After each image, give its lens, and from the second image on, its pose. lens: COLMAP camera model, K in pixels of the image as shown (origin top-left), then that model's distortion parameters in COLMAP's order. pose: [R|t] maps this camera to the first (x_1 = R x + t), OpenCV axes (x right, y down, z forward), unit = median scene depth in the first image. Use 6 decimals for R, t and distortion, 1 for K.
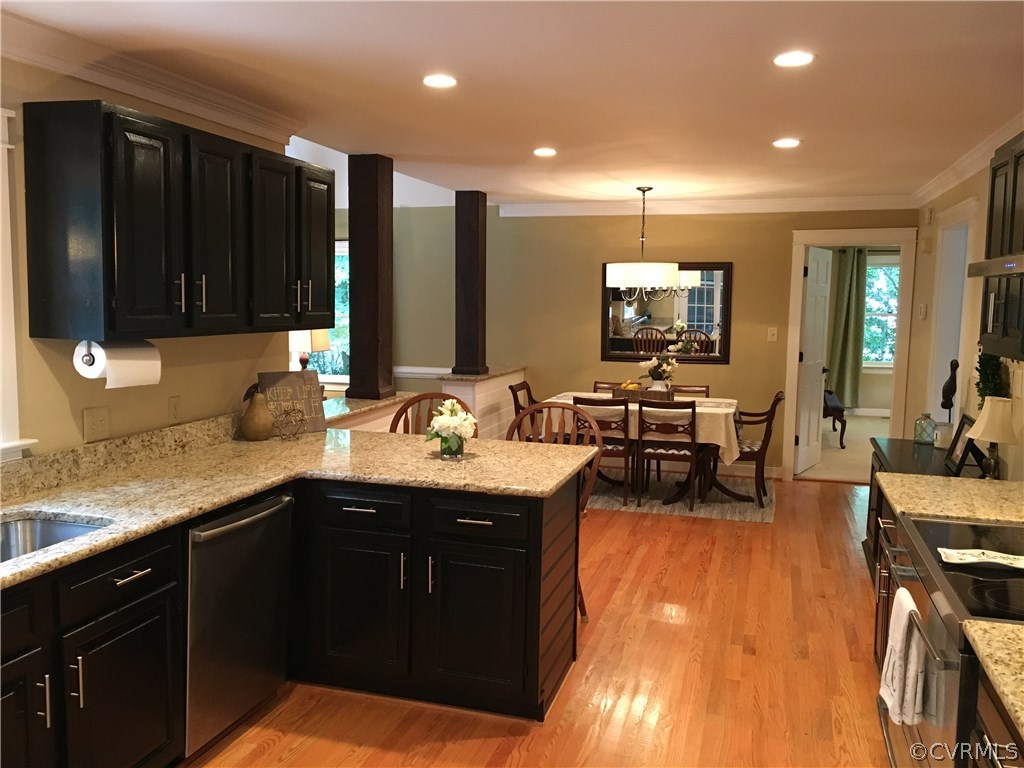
lens RADIAL K [[865.3, 0, 512.0], [0, 865.3, 384.0], [0, 0, 1]] dist [0.076653, -0.089345]
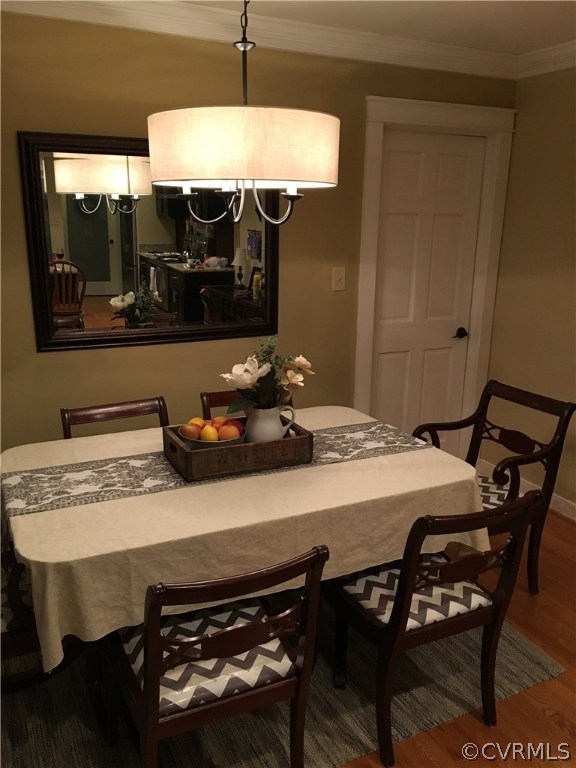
lens RADIAL K [[649.0, 0, 288.0], [0, 649.0, 384.0], [0, 0, 1]] dist [0.076653, -0.089345]
pose [[0.750983, -0.171660, 0.637619, -0.027277], [0.068246, 0.980624, 0.183625, -0.070437], [-0.656786, -0.094384, 0.748147, 0.677425]]
